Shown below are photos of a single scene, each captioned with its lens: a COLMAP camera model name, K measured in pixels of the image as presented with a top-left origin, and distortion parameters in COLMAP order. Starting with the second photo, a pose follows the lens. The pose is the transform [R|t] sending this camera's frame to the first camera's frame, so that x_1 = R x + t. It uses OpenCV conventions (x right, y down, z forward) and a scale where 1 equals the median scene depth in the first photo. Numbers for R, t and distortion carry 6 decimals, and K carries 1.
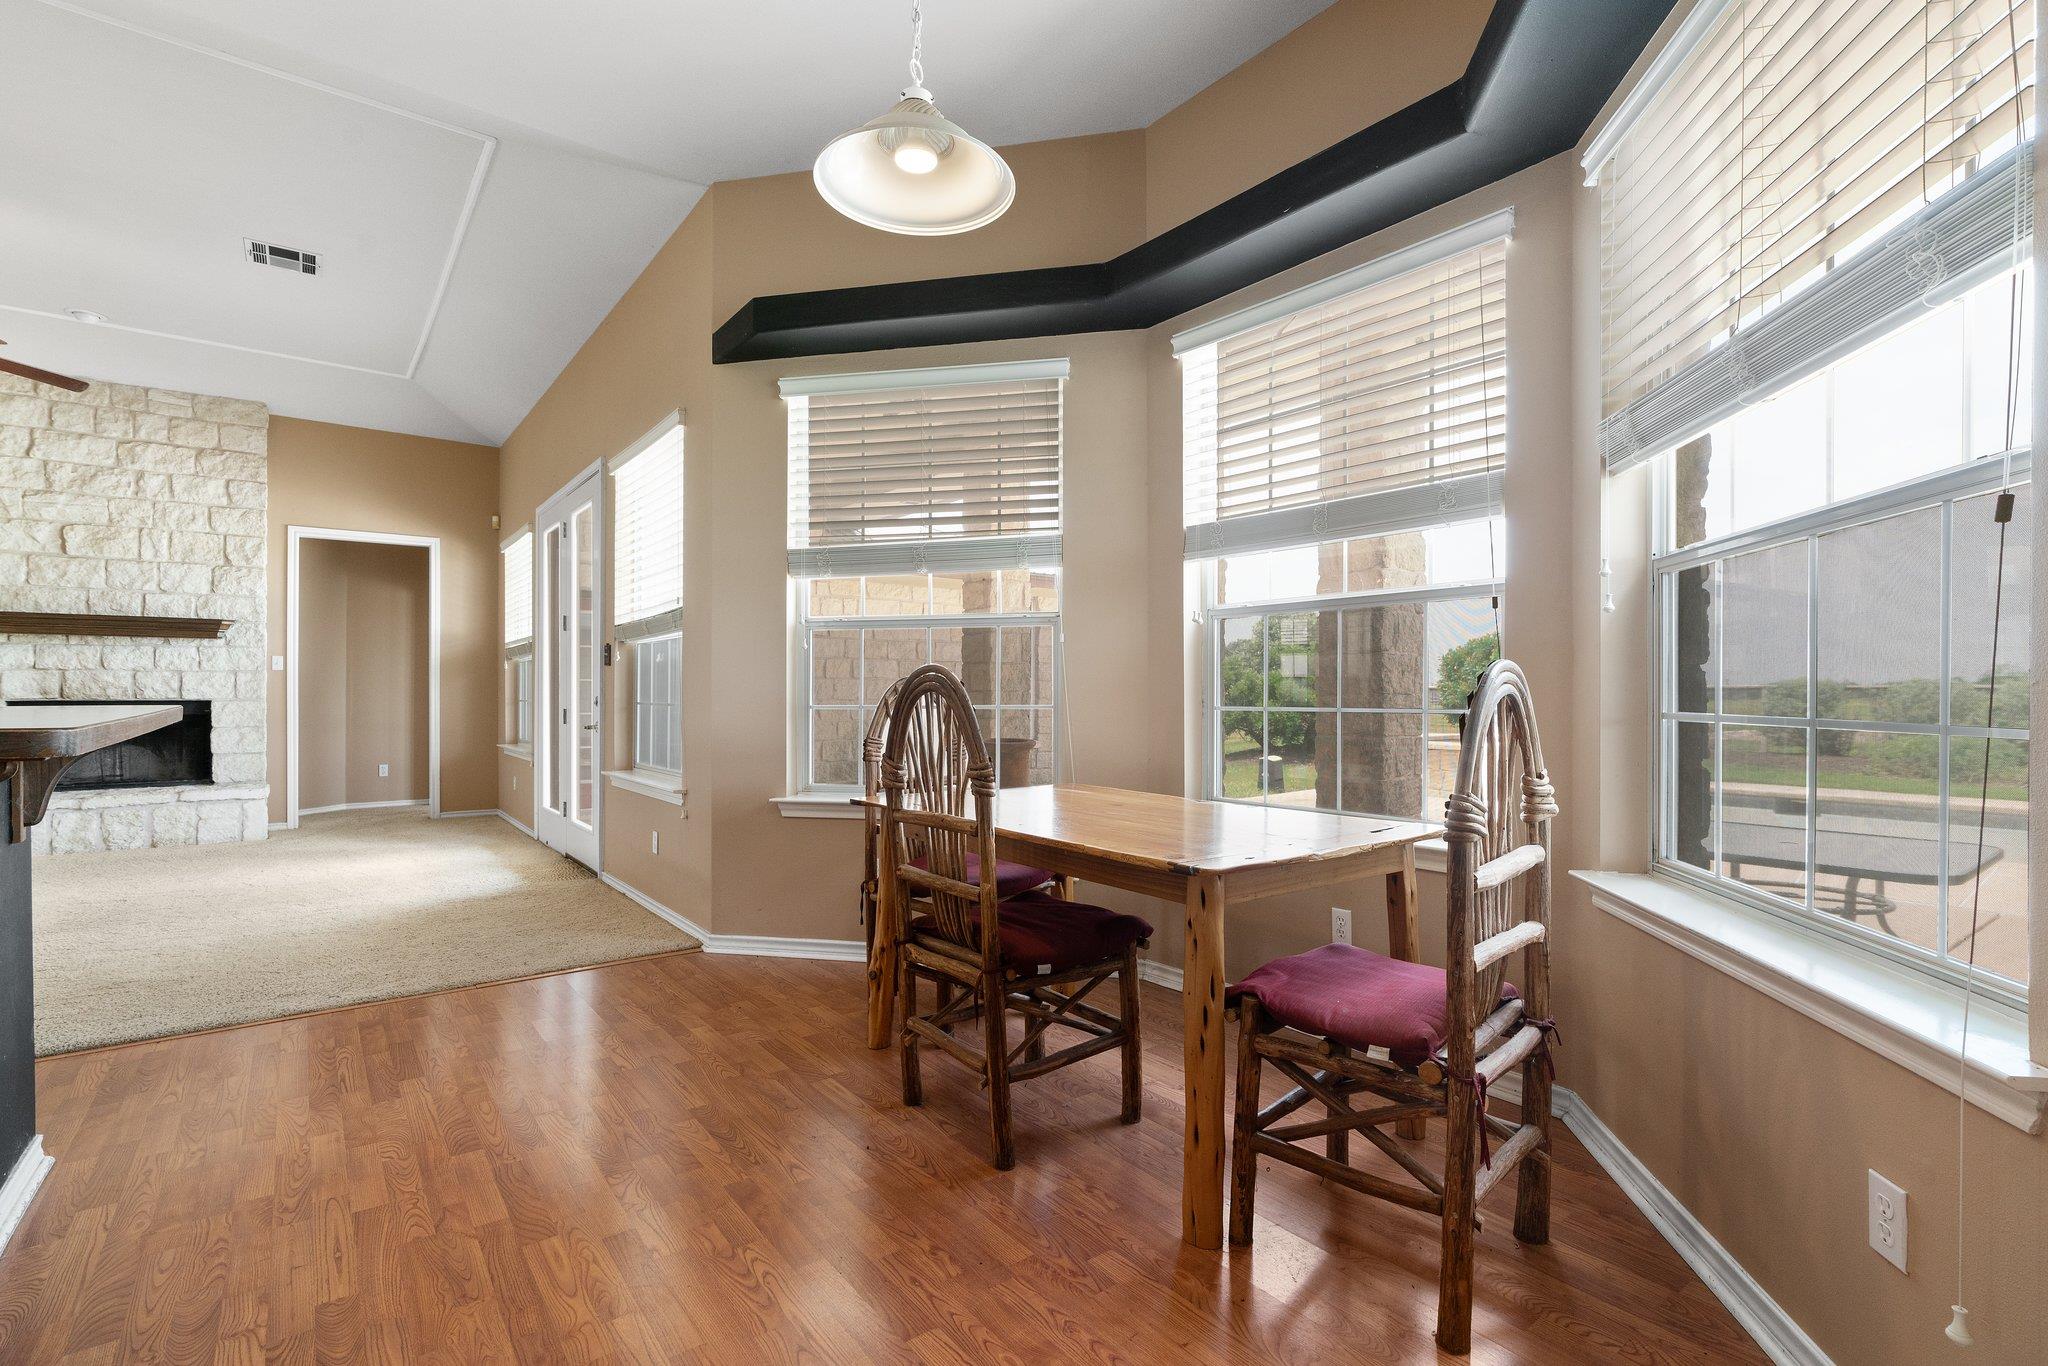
lens RADIAL K [[933.5, 0, 1023.8], [0, 933.5, 692.1], [0, 0, 1]] dist [0.001060, 0.001516]
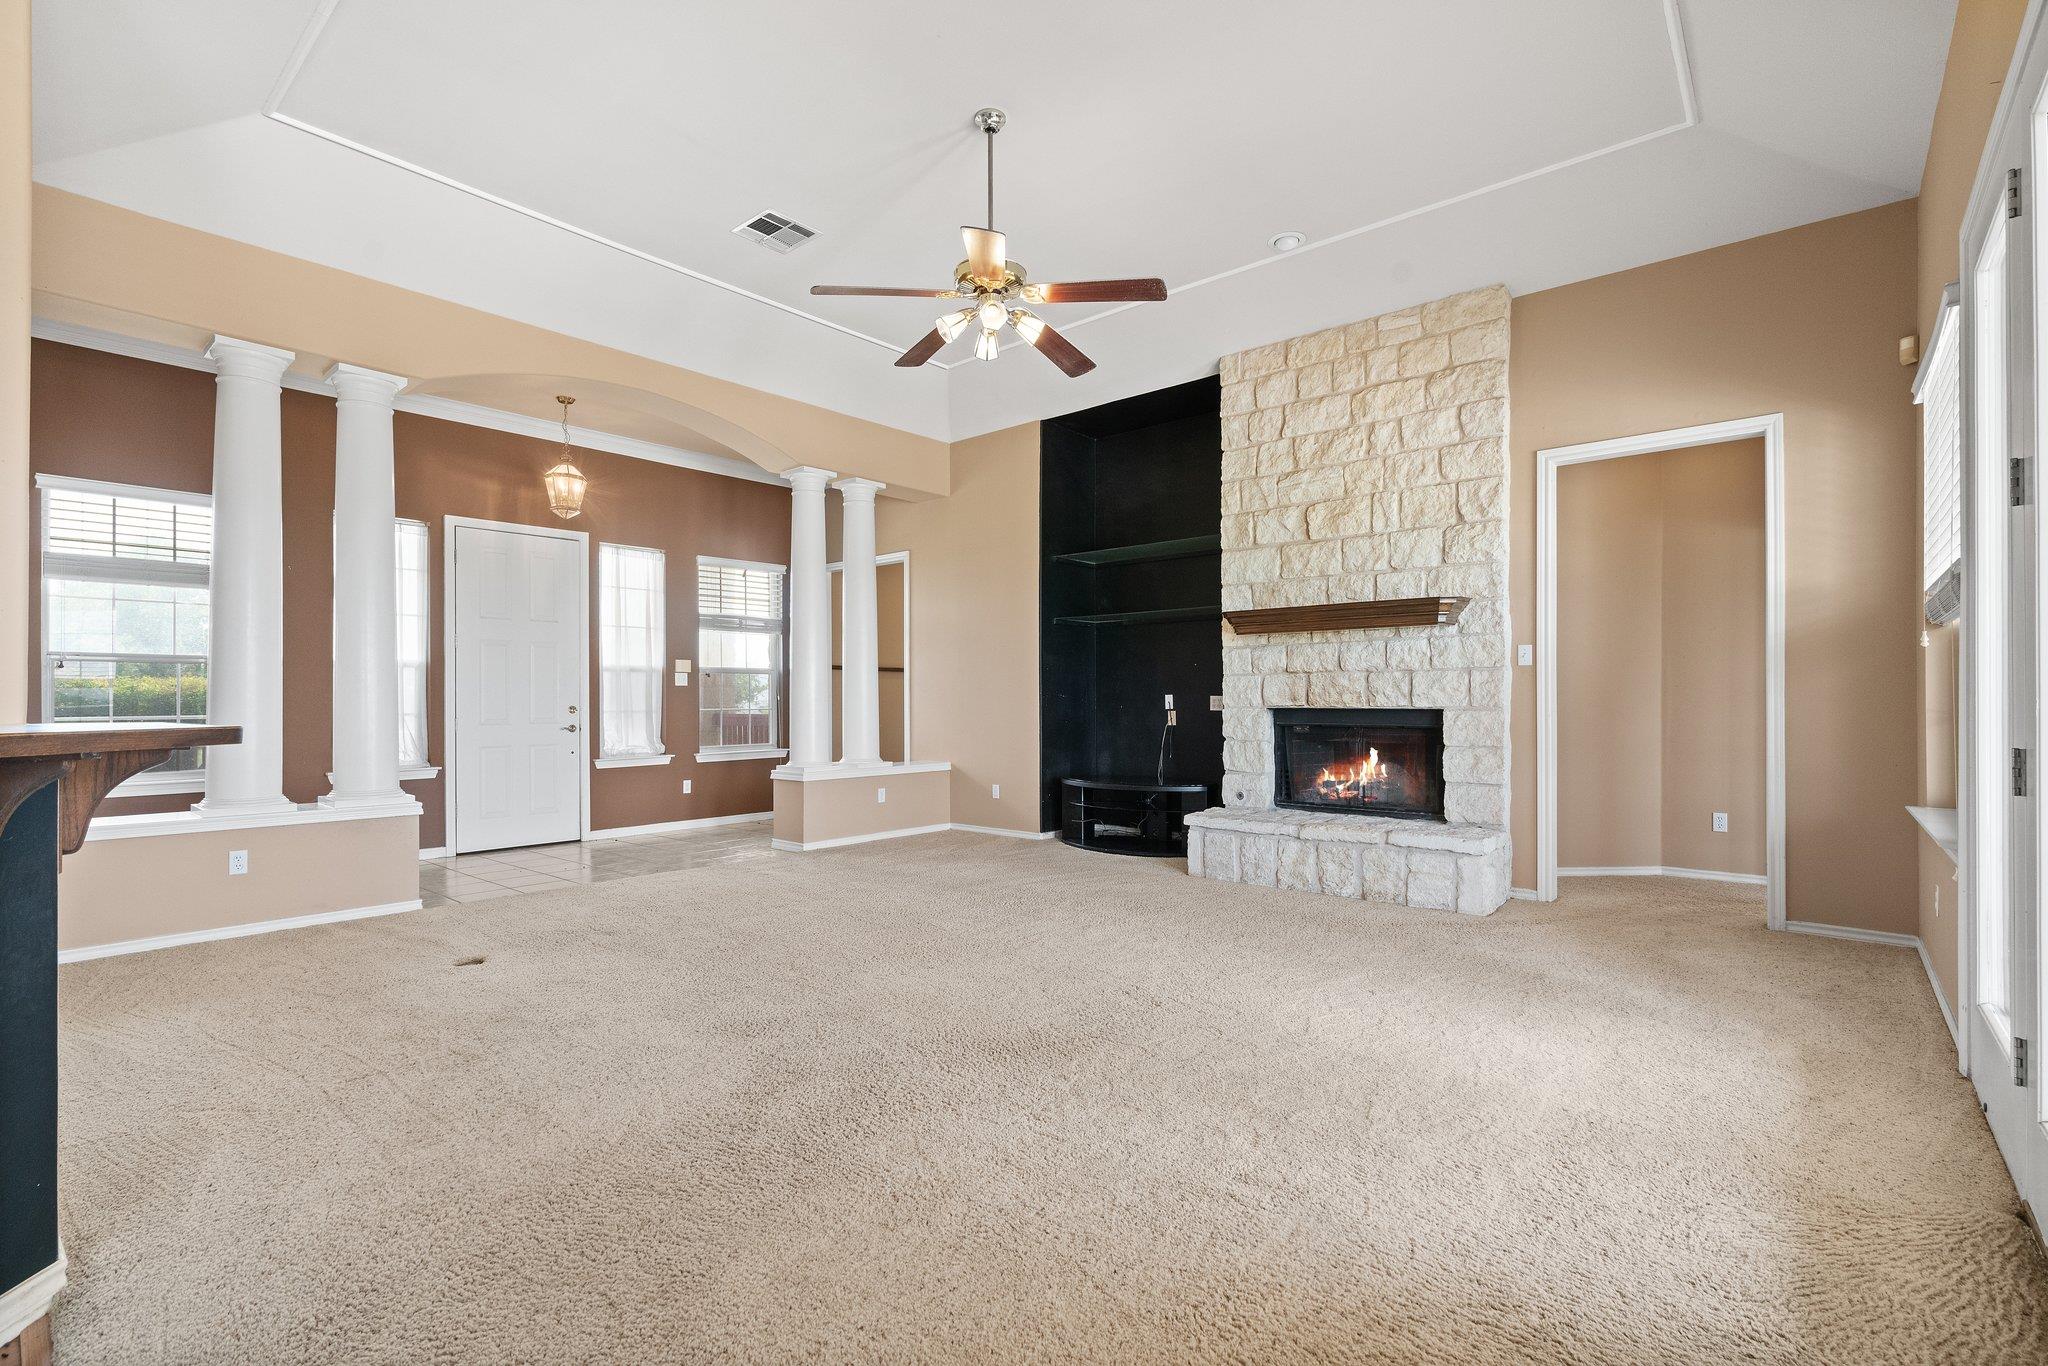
lens RADIAL K [[933.5, 0, 1029.2], [0, 933.5, 689.9], [0, 0, 1]] dist [0.001060, 0.001516]
pose [[0.208104, -0.007041, -0.978081, -0.219349], [0.005914, 0.999965, -0.005940, -0.003817], [0.978089, -0.004549, 0.208139, 0.538169]]
